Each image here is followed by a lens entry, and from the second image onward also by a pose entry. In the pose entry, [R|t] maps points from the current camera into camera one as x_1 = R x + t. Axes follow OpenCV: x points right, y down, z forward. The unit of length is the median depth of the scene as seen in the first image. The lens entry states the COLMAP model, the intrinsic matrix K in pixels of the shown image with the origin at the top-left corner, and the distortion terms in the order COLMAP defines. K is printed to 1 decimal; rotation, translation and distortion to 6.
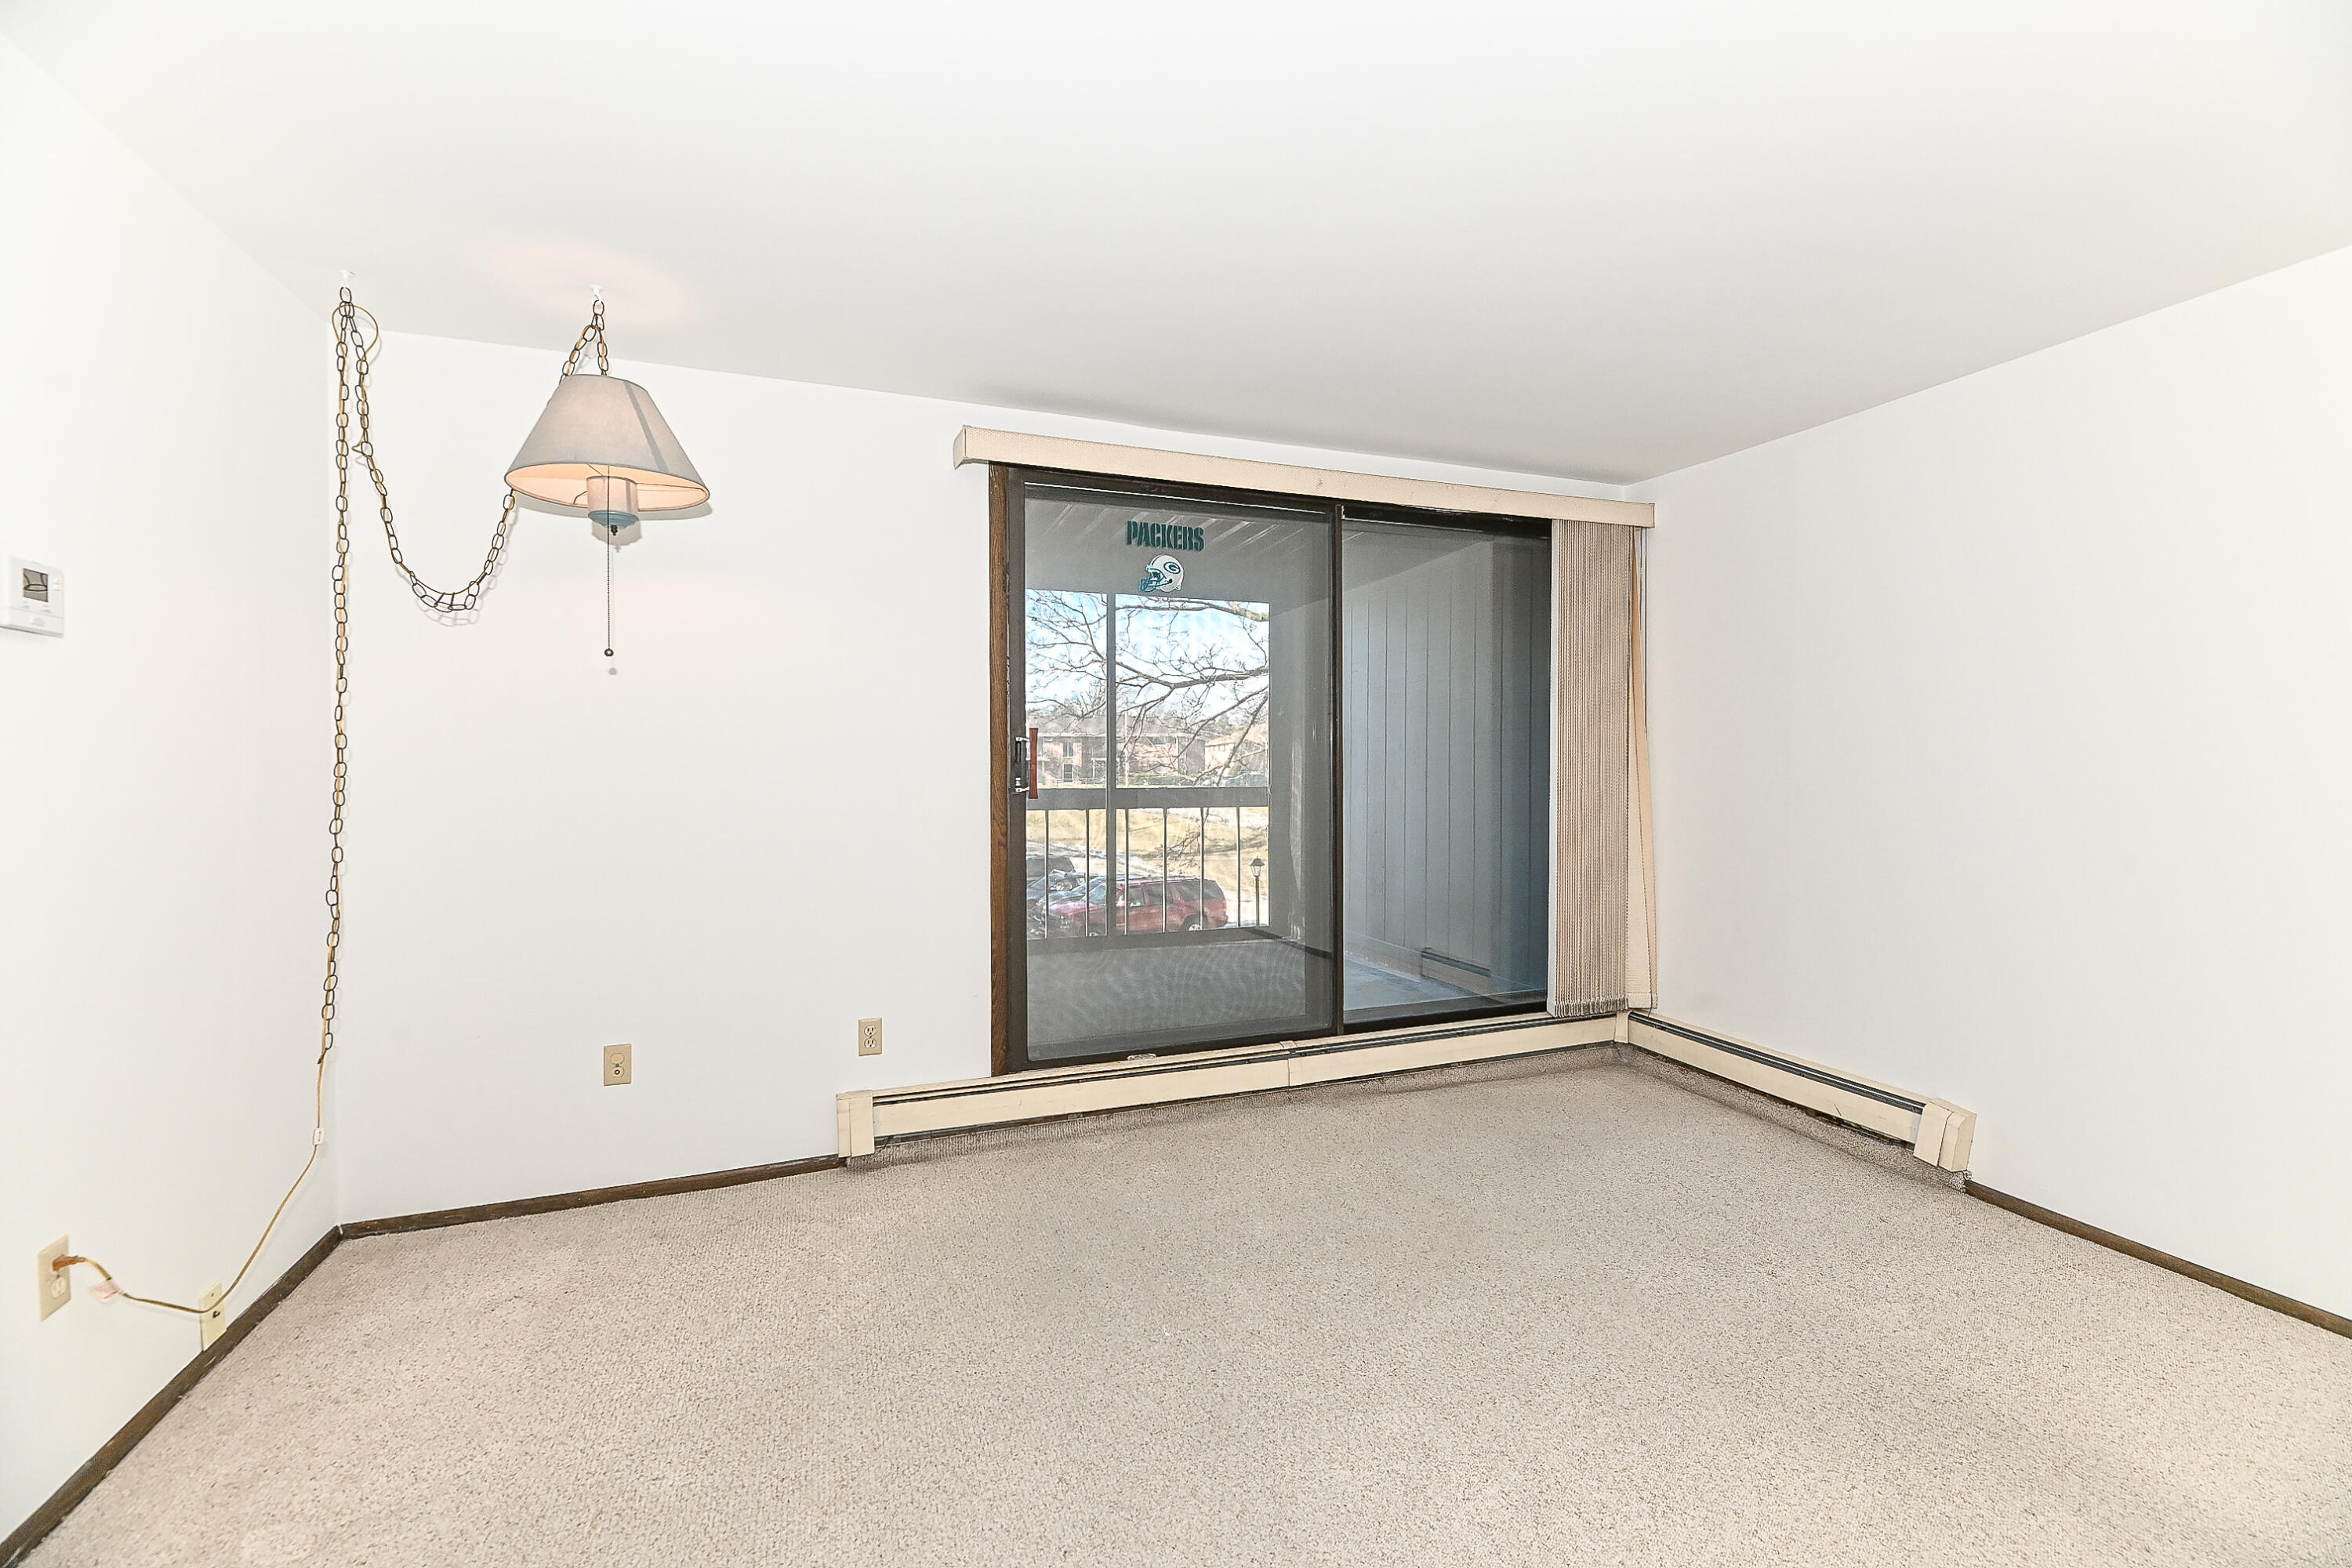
lens RADIAL K [[959.5, 0, 1158.8], [0, 959.5, 781.1], [0, 0, 1]] dist [-0.000761, -0.000854]
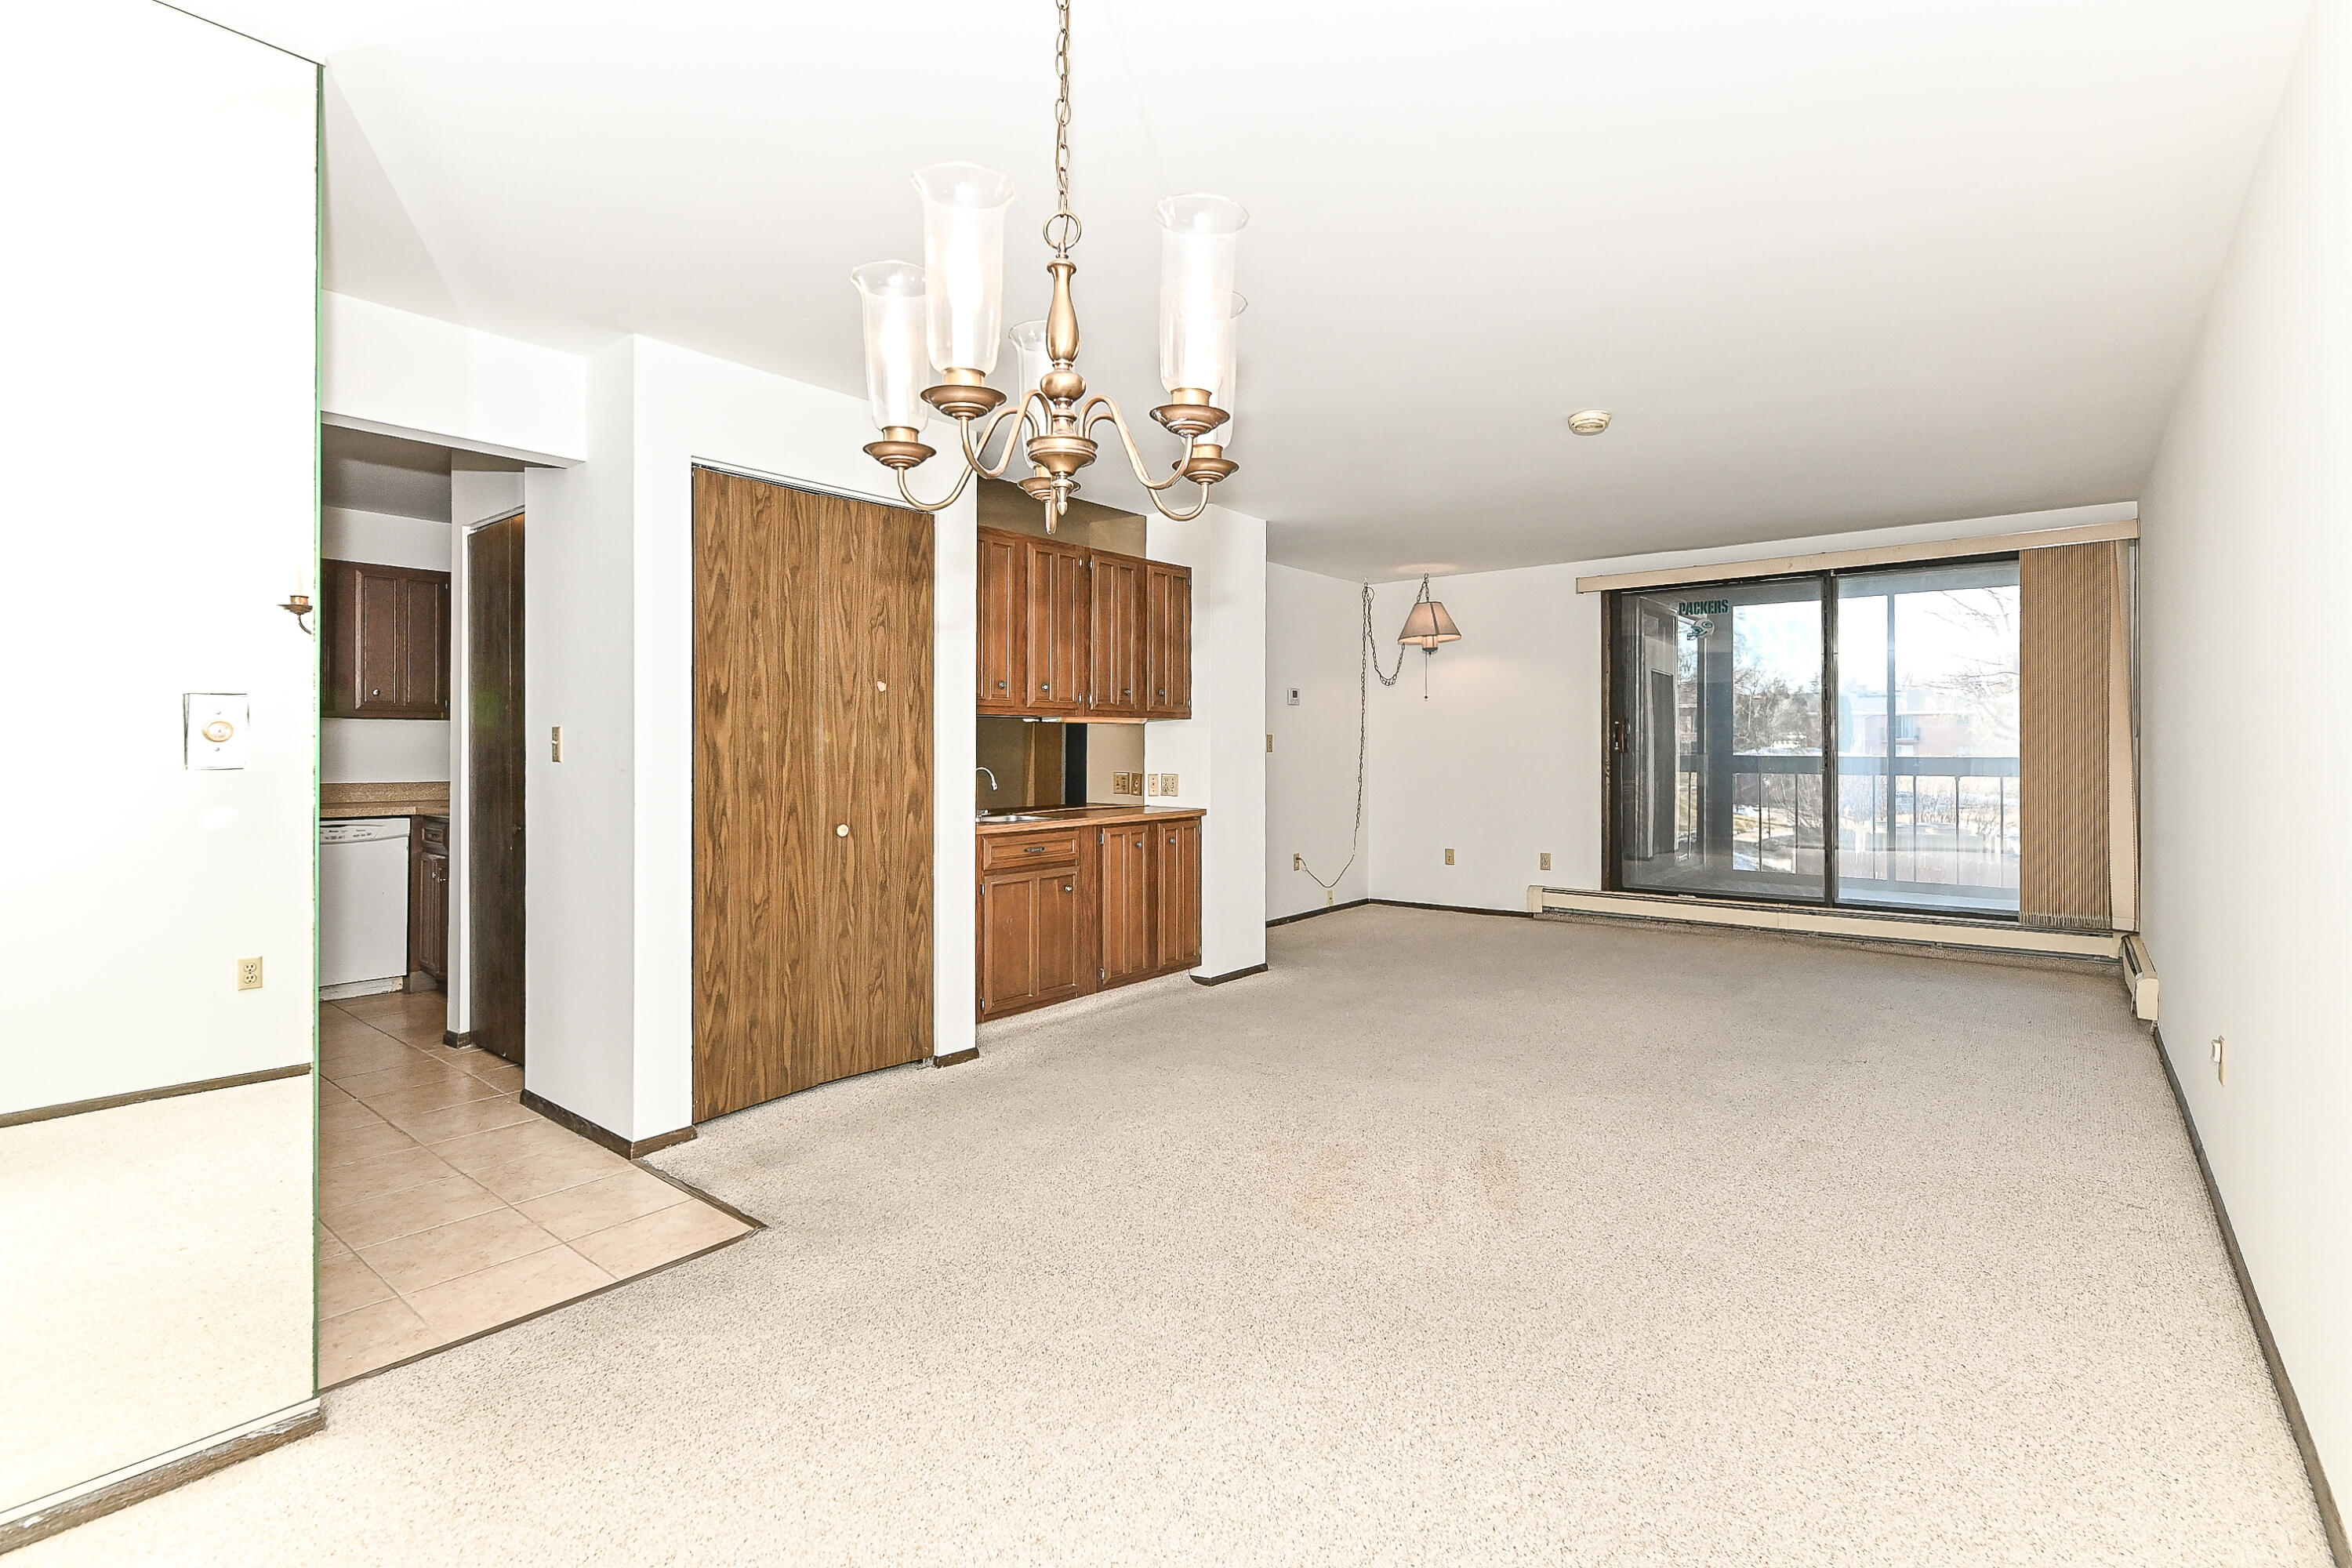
lens RADIAL K [[1038.1, 0, 1224.1], [0, 1038.1, 739.8], [0, 0, 1]] dist [0.013295, 0.000305]
pose [[0.554501, -0.005055, -0.832168, 1.157309], [-0.013960, 0.999784, -0.015375, 0.034376], [0.832066, 0.020143, 0.554311, -0.843463]]
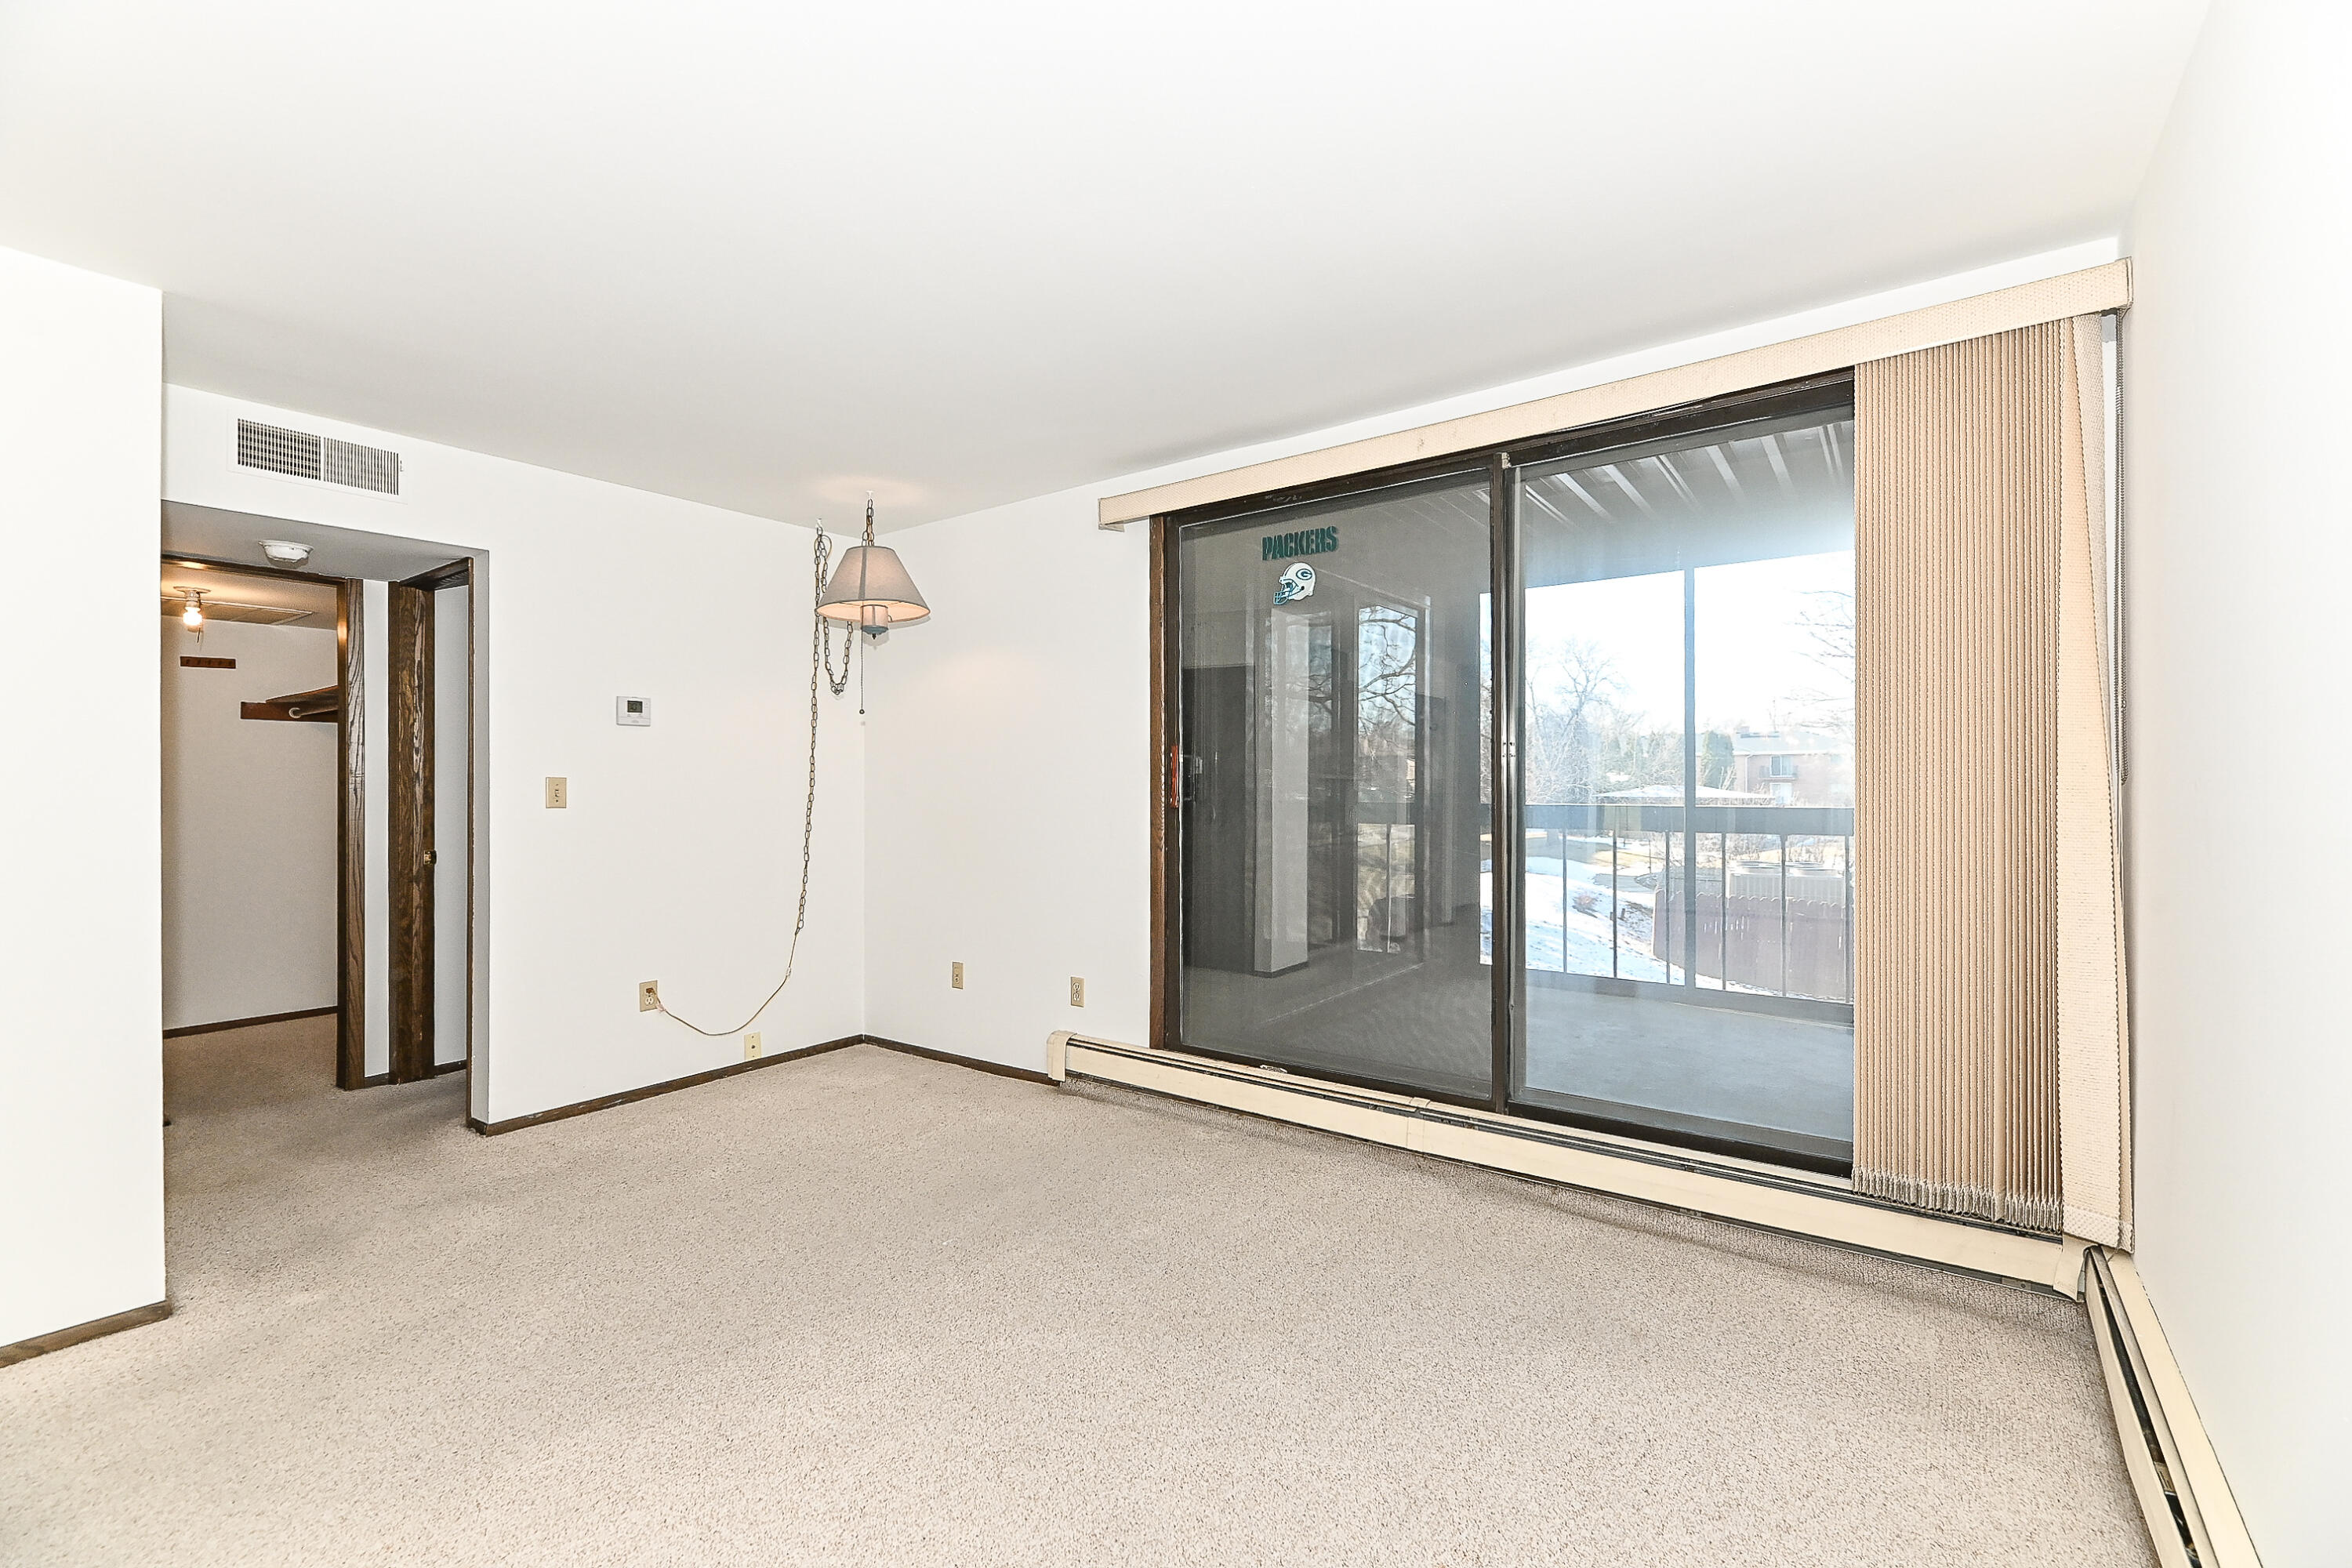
lens RADIAL K [[959.5, 0, 1175.1], [0, 959.5, 784.8], [0, 0, 1]] dist [-0.000761, -0.000854]
pose [[0.566365, -0.001443, -0.824153, 0.760168], [-0.010807, 0.999899, -0.009178, 0.001747], [0.824083, 0.014105, 0.566293, 0.351480]]
